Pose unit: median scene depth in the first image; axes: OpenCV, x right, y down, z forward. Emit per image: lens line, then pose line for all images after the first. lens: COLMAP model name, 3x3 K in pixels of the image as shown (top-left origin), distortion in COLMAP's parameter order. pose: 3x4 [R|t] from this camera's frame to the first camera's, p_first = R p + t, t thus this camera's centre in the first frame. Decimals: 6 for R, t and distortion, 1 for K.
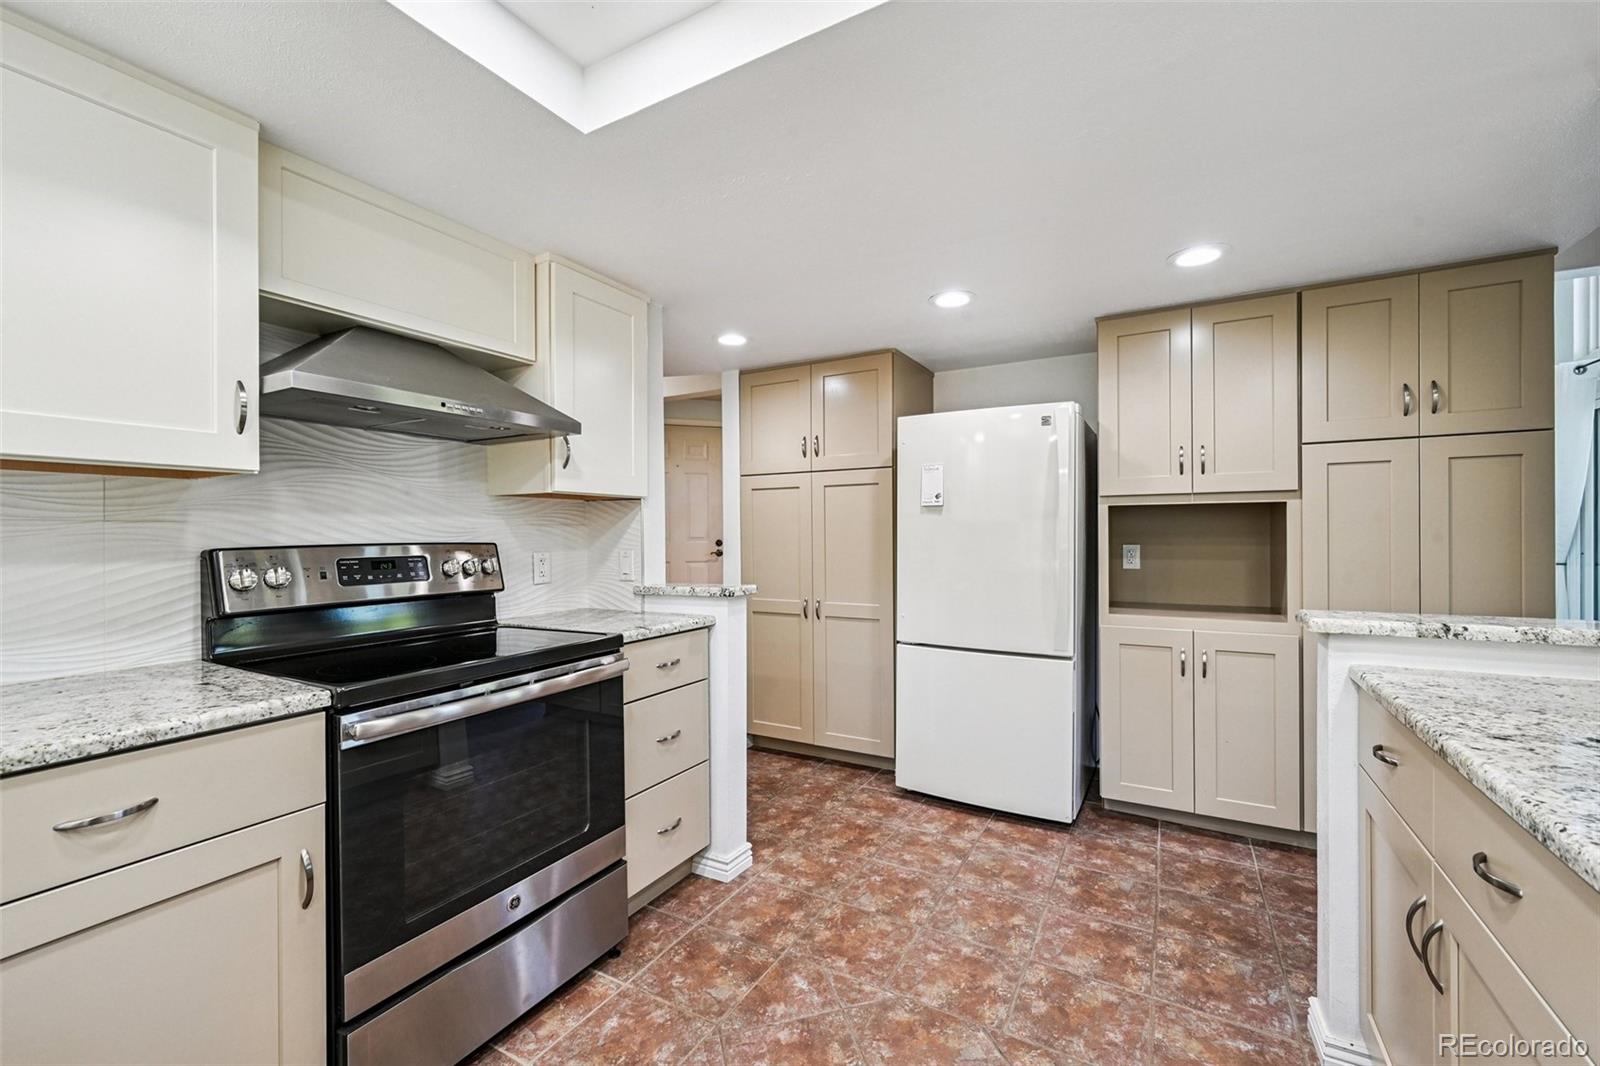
lens RADIAL K [[644.1, 0, 803.8], [0, 644.1, 533.8], [0, 0, 1]] dist [0.001613, 0.000108]
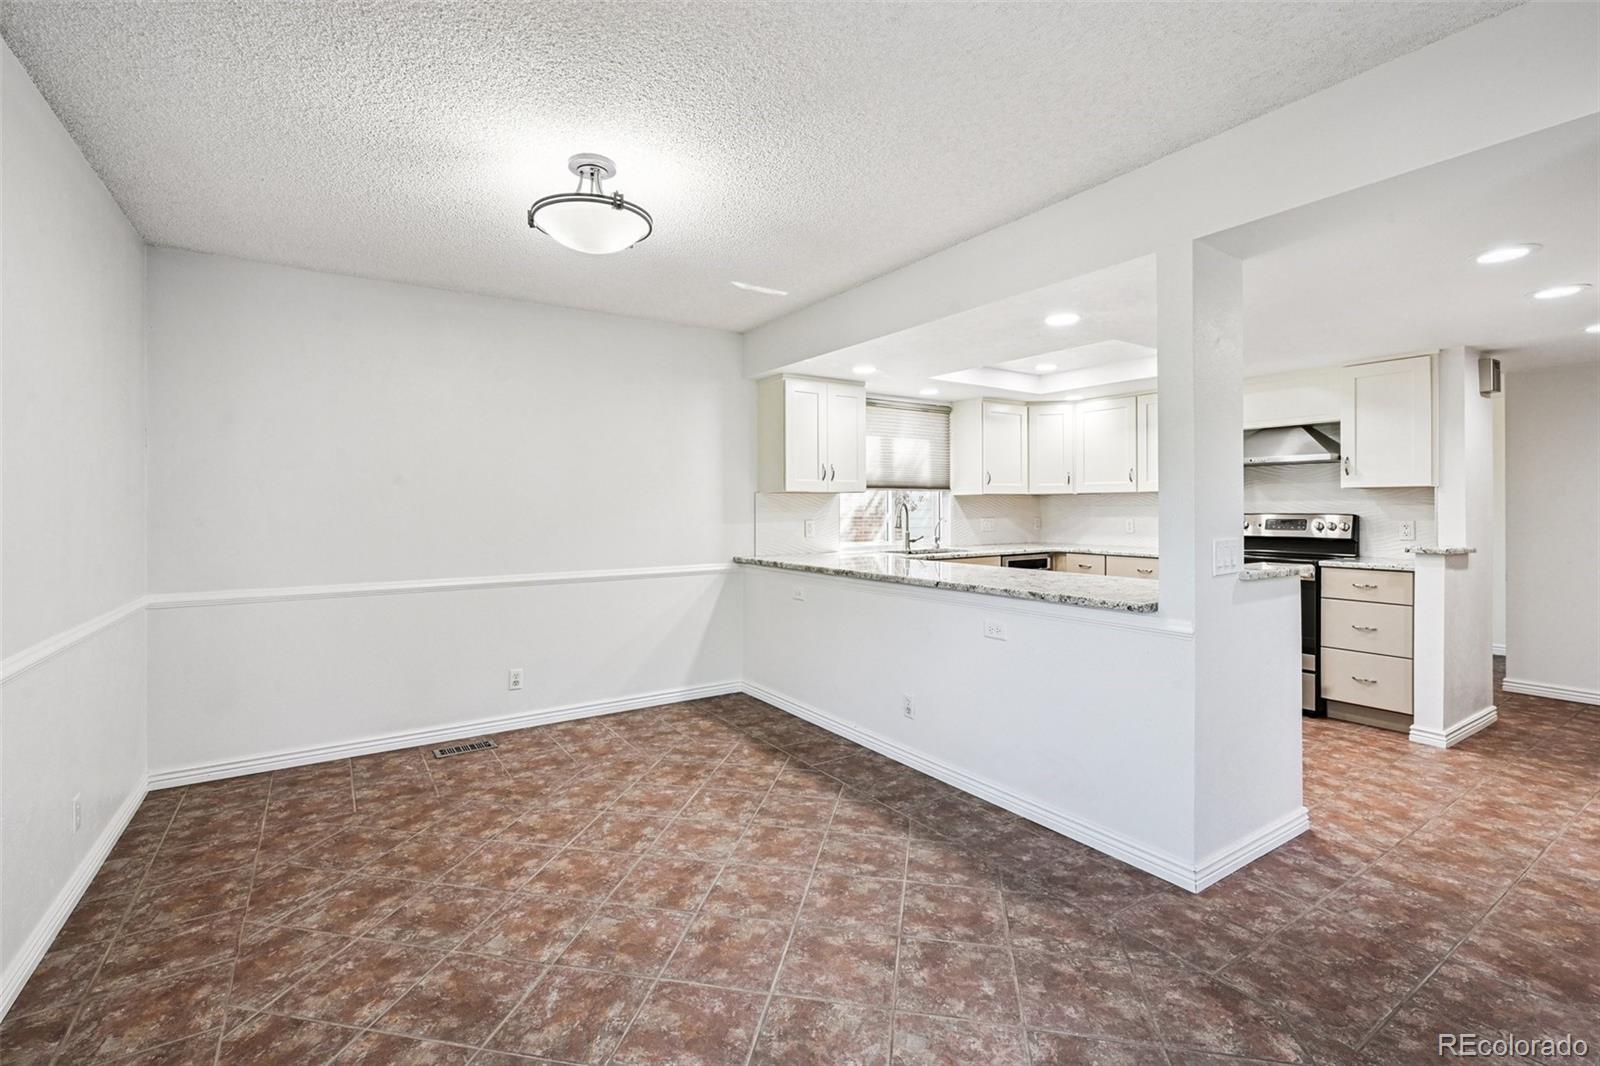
lens RADIAL K [[706.7, 0, 799.8], [0, 706.7, 520.7], [0, 0, 1]] dist [0.000099, -0.000042]
pose [[-0.454419, 0.018357, -0.890599, 2.195231], [0.006915, 0.999830, 0.017080, -0.014866], [0.890761, 0.001603, -0.454469, 0.522032]]
